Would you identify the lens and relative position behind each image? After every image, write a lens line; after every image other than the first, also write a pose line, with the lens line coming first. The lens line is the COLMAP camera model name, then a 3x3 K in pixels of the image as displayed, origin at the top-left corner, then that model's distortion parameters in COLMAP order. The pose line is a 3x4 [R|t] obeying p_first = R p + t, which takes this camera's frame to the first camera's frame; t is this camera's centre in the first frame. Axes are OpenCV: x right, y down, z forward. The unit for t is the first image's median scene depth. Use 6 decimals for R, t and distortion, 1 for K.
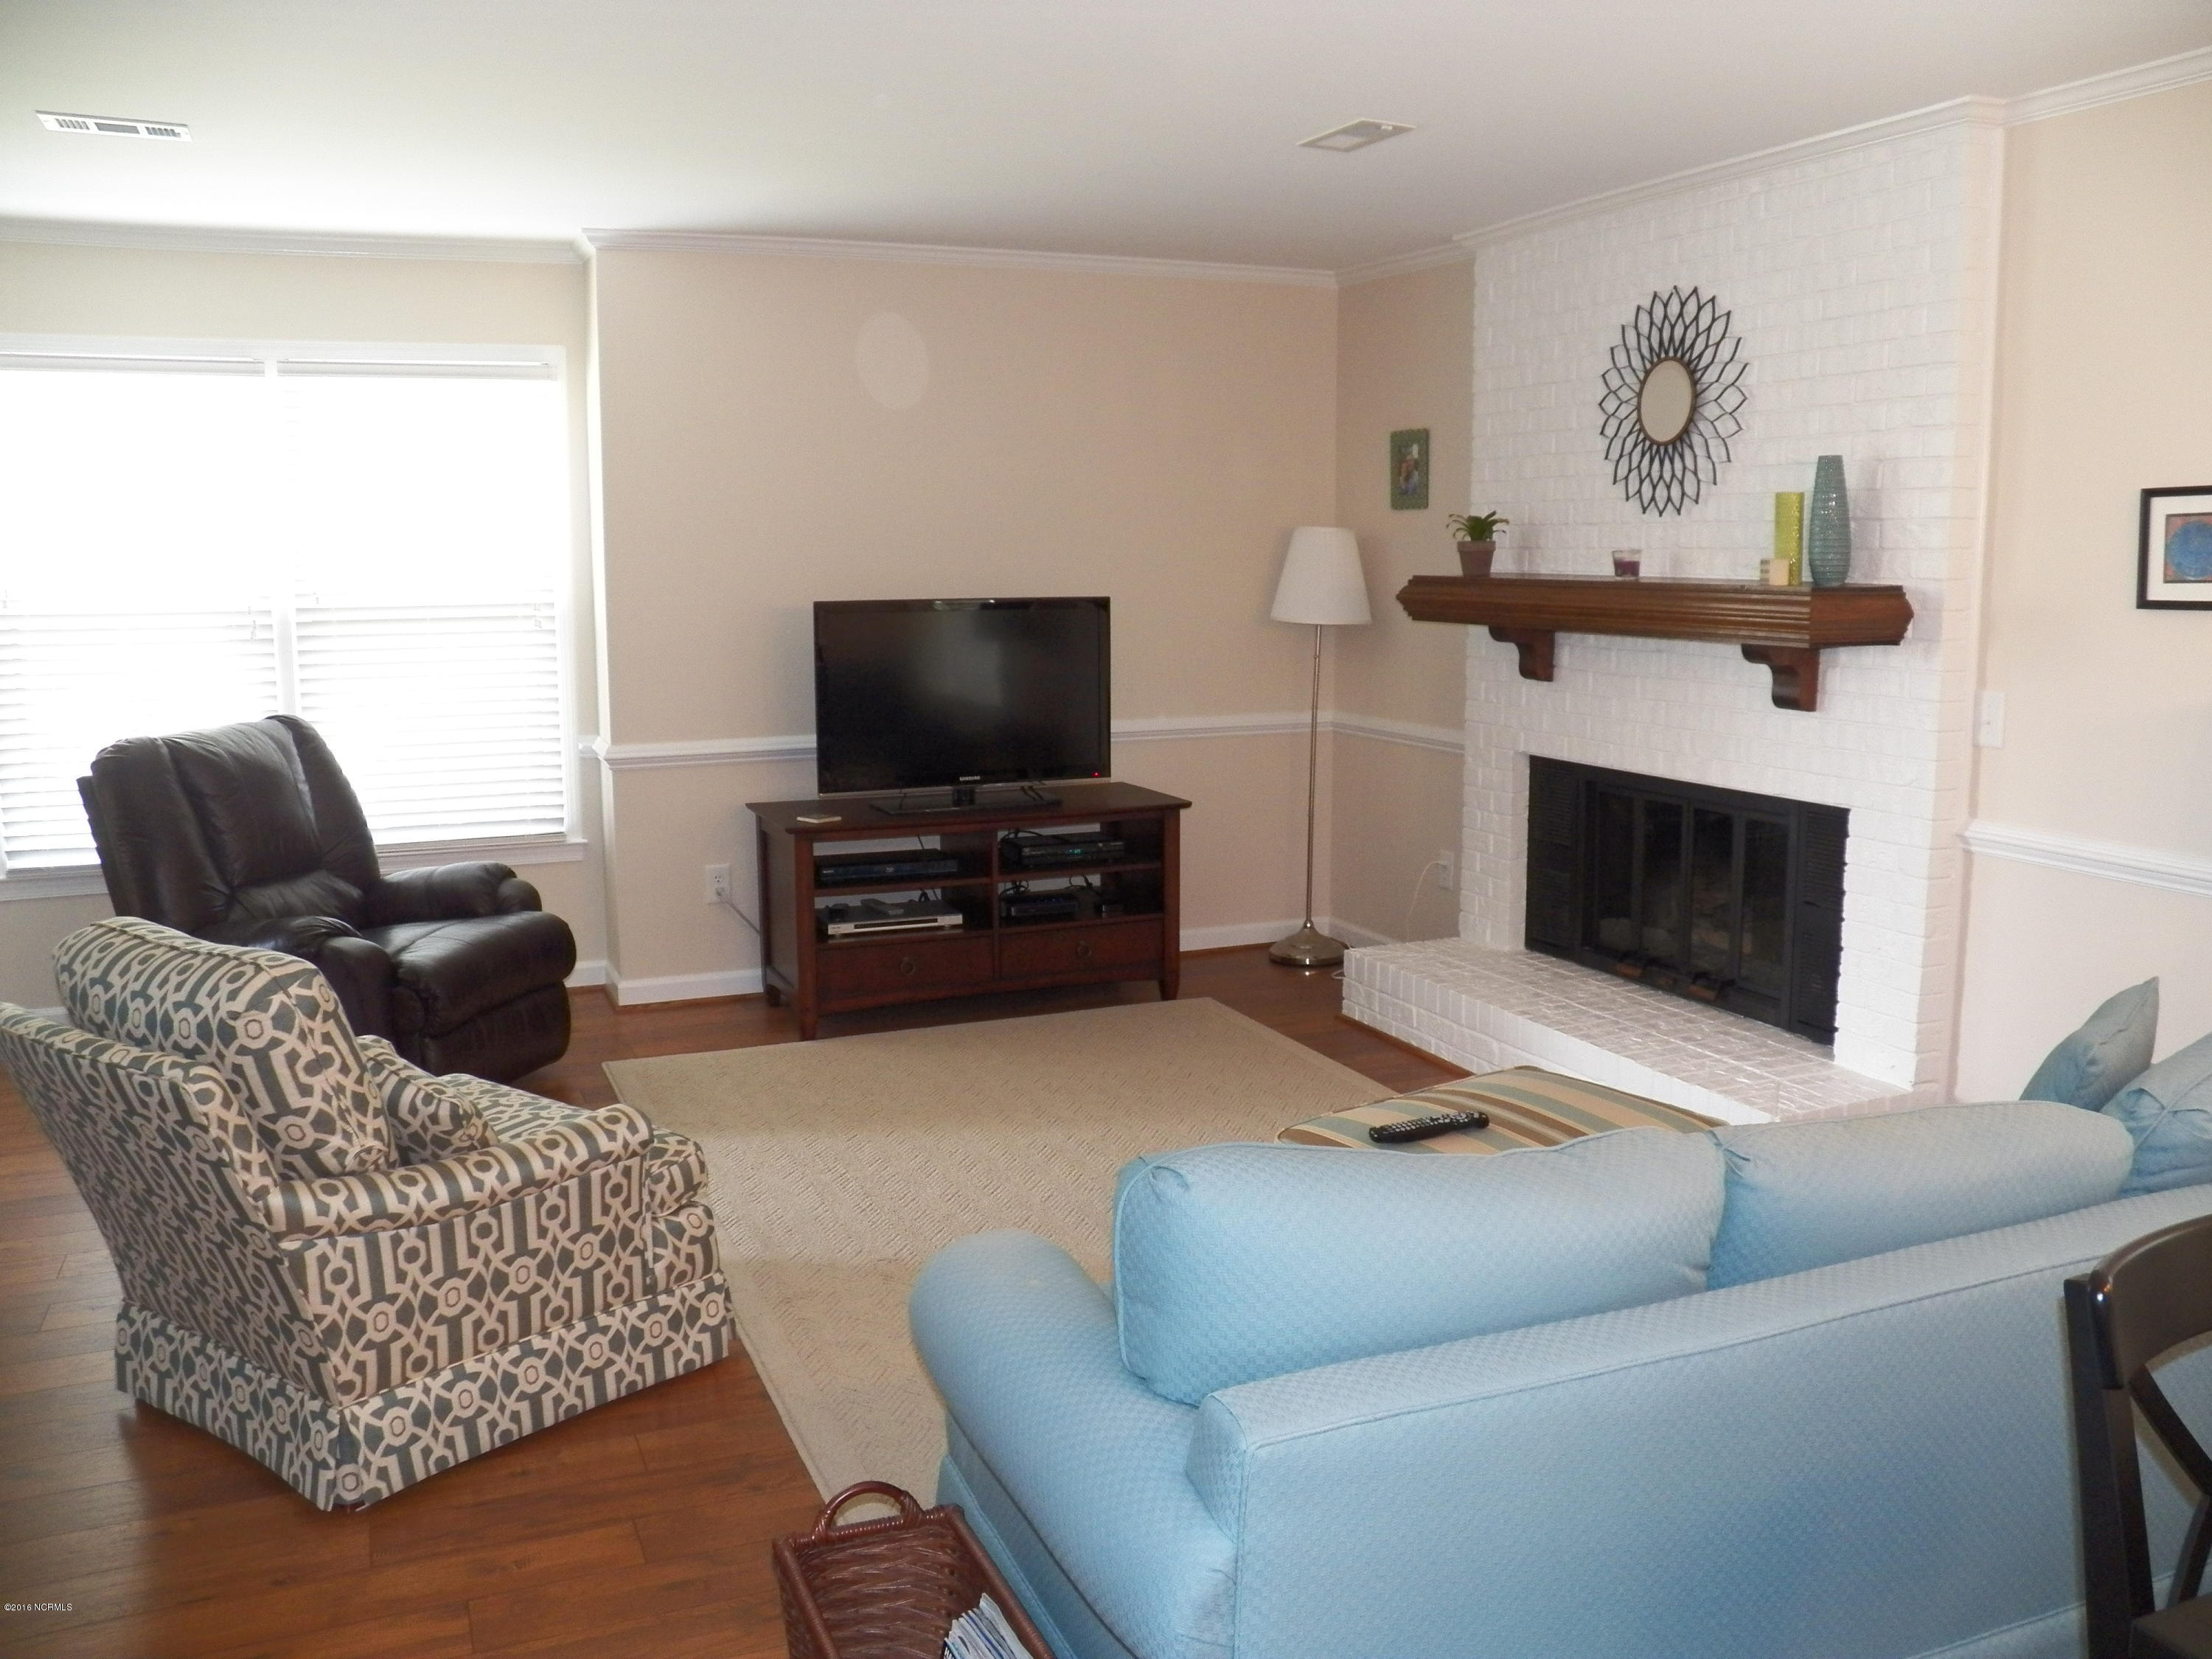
lens RADIAL K [[1803.7, 0, 1123.3], [0, 1803.7, 818.2], [0, 0, 1]] dist [-0.140020, 0.101020]
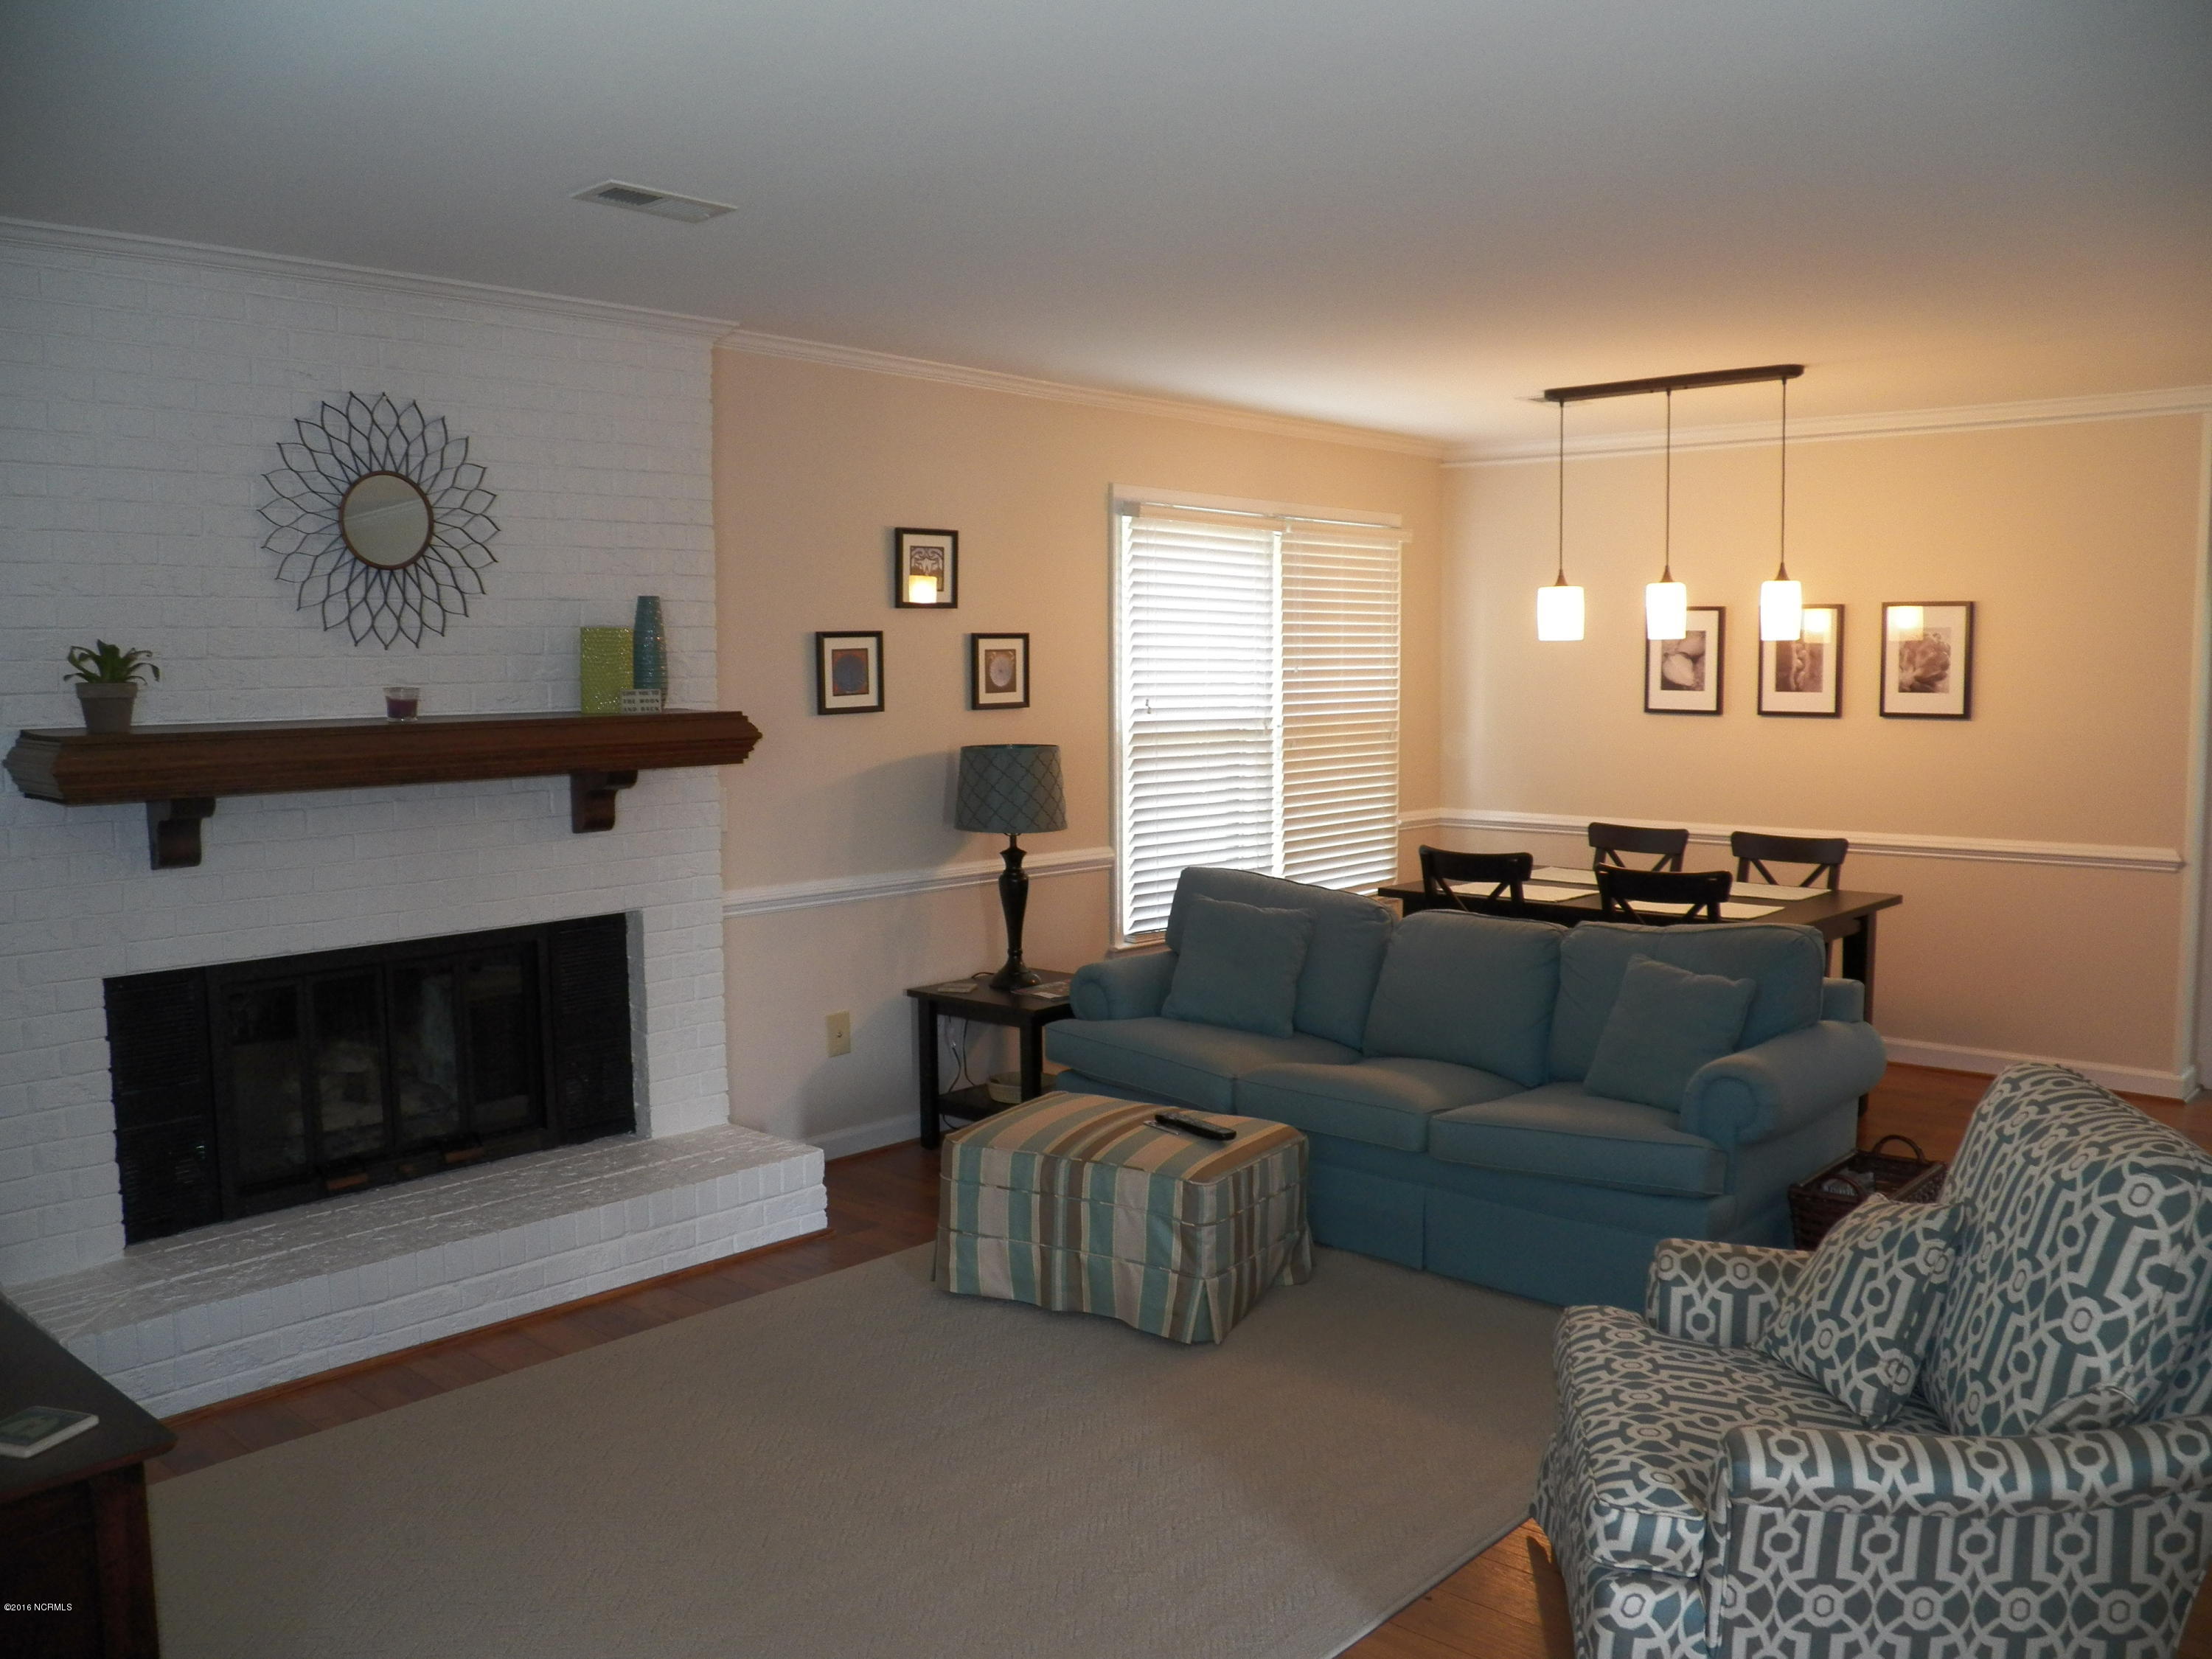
lens RADIAL K [[1803.7, 0, 1127.8], [0, 1803.7, 834.3], [0, 0, 1]] dist [-0.140020, 0.101020]
pose [[-0.413022, -0.084101, 0.906830, -0.650075], [0.140625, 0.977896, 0.154741, -0.162344], [-0.899799, 0.191434, -0.392066, 1.021266]]
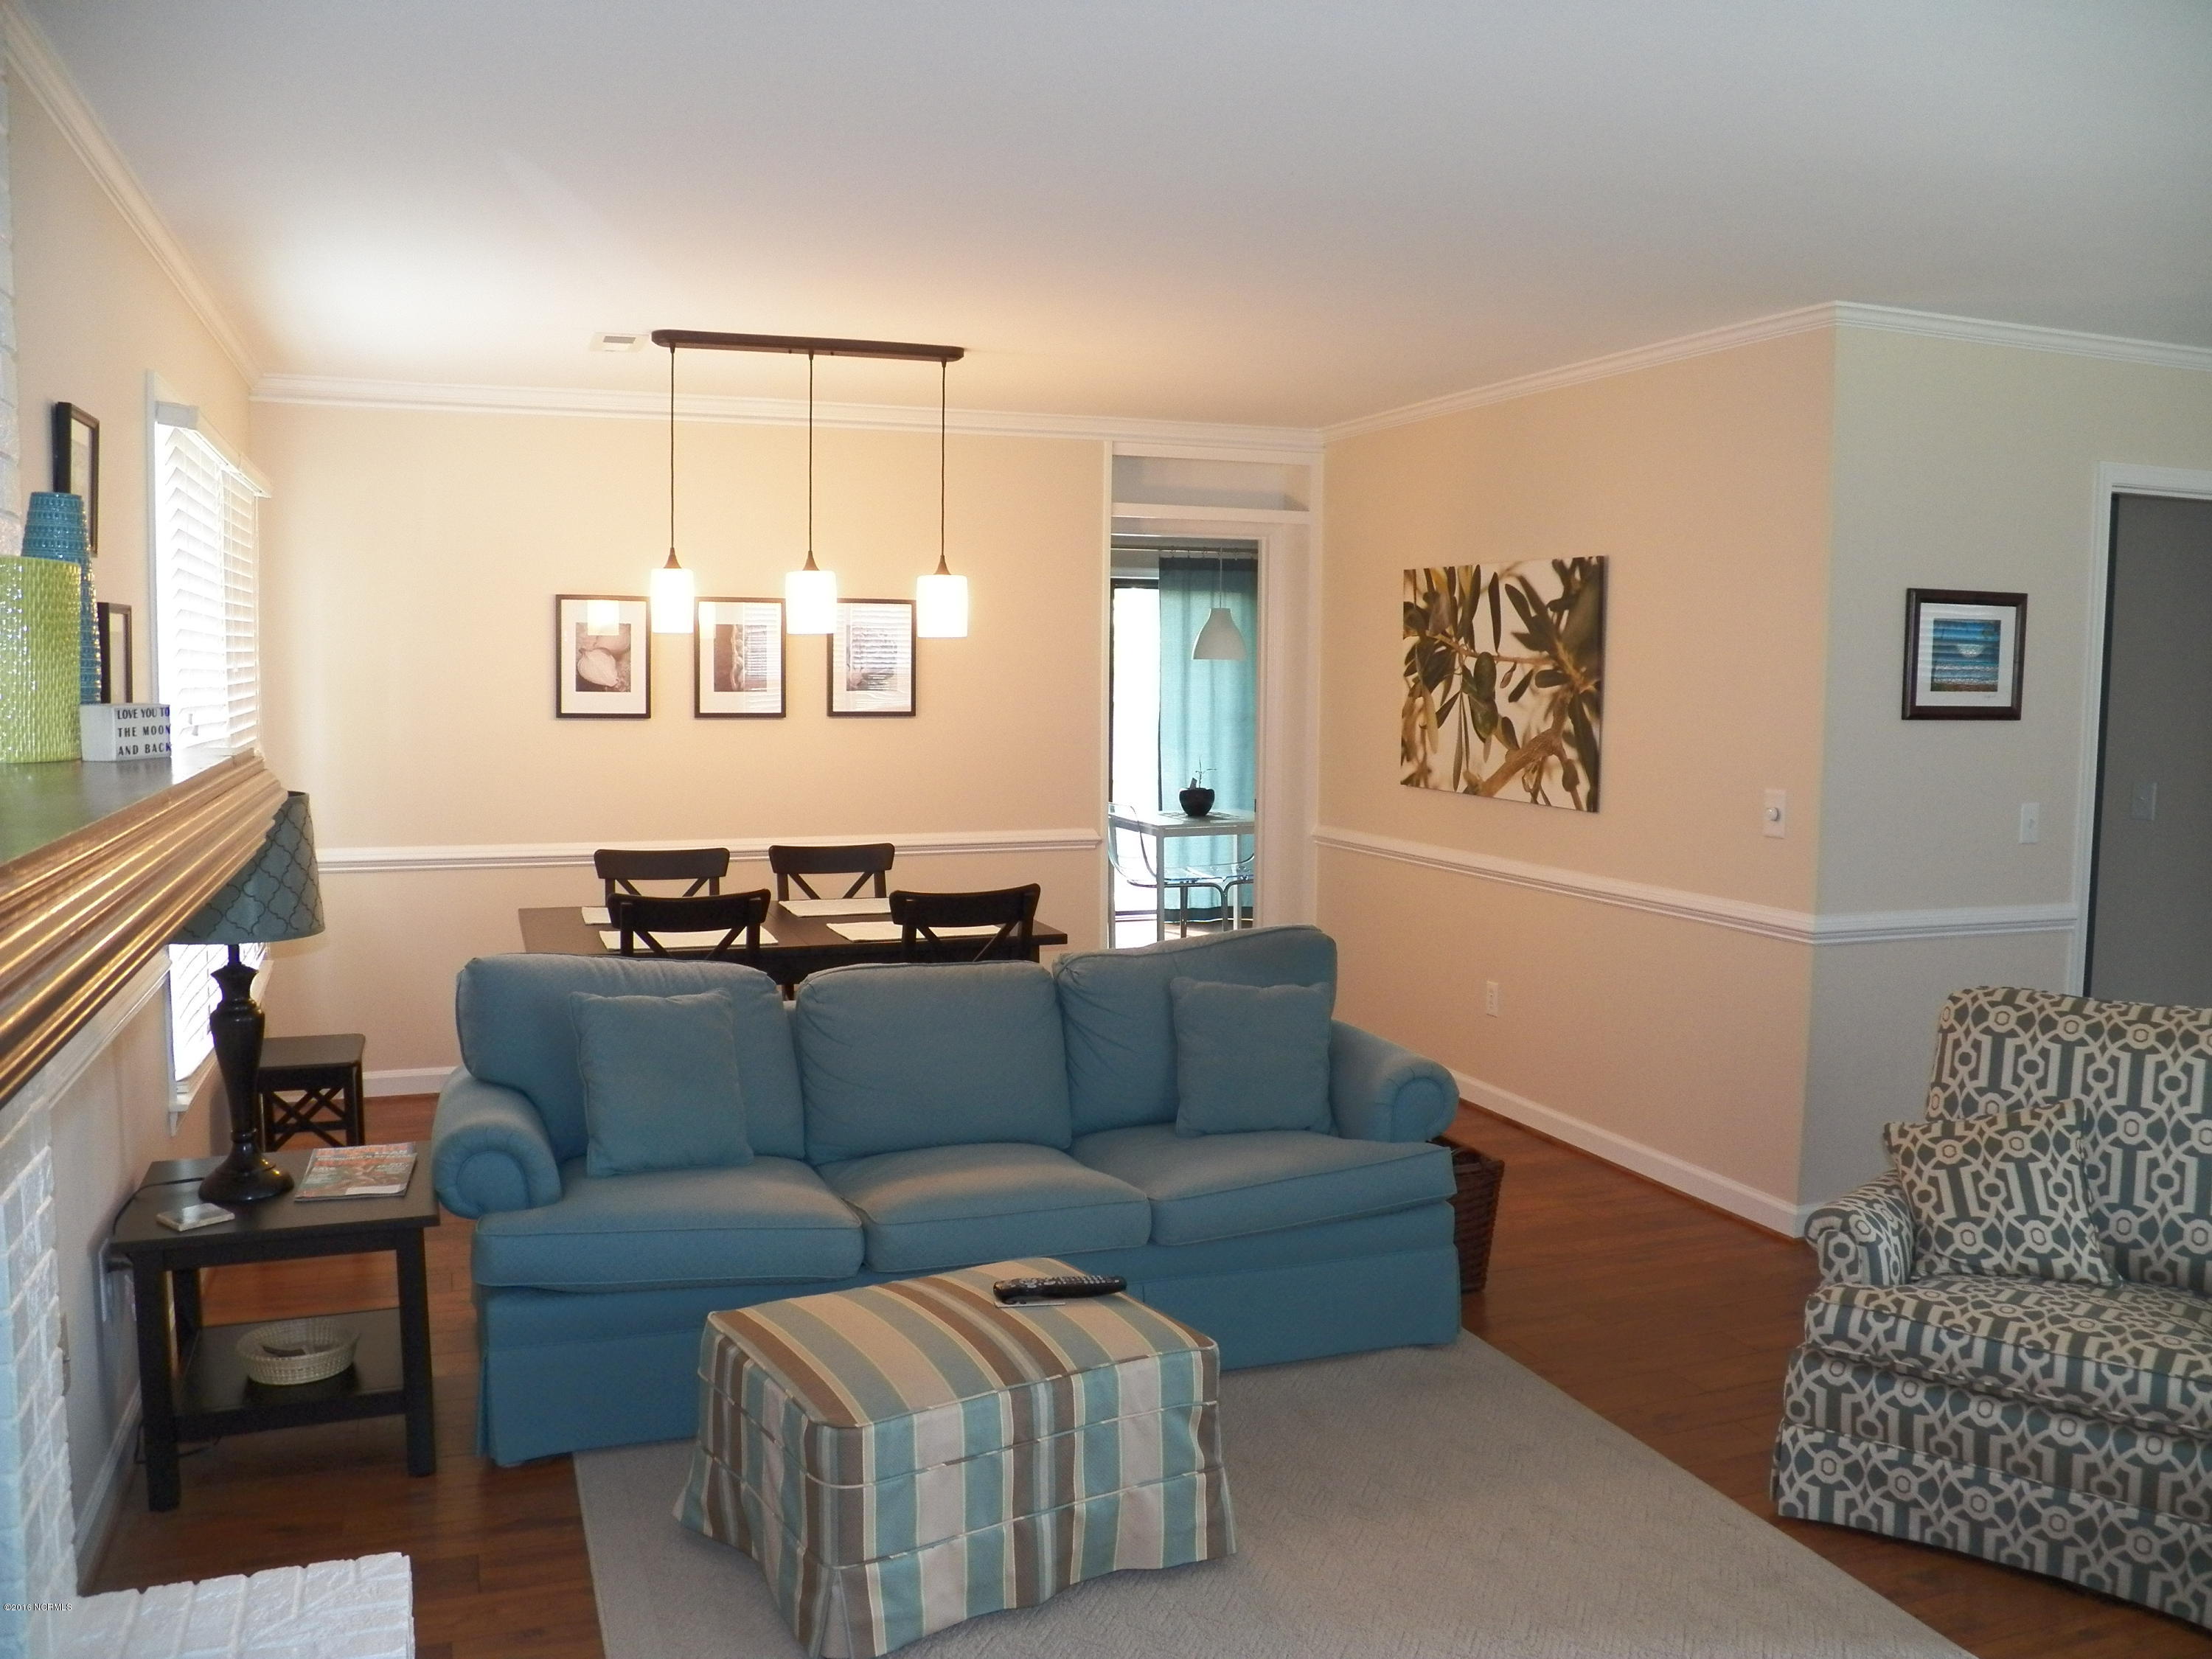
lens RADIAL K [[1803.7, 0, 1115.1], [0, 1803.7, 823.4], [0, 0, 1]] dist [-0.140020, 0.101020]
pose [[-0.998350, -0.014348, 0.055592, 0.063533], [-0.000913, 0.972116, 0.234501, -0.196166], [-0.057406, 0.234063, -0.970525, 1.259256]]
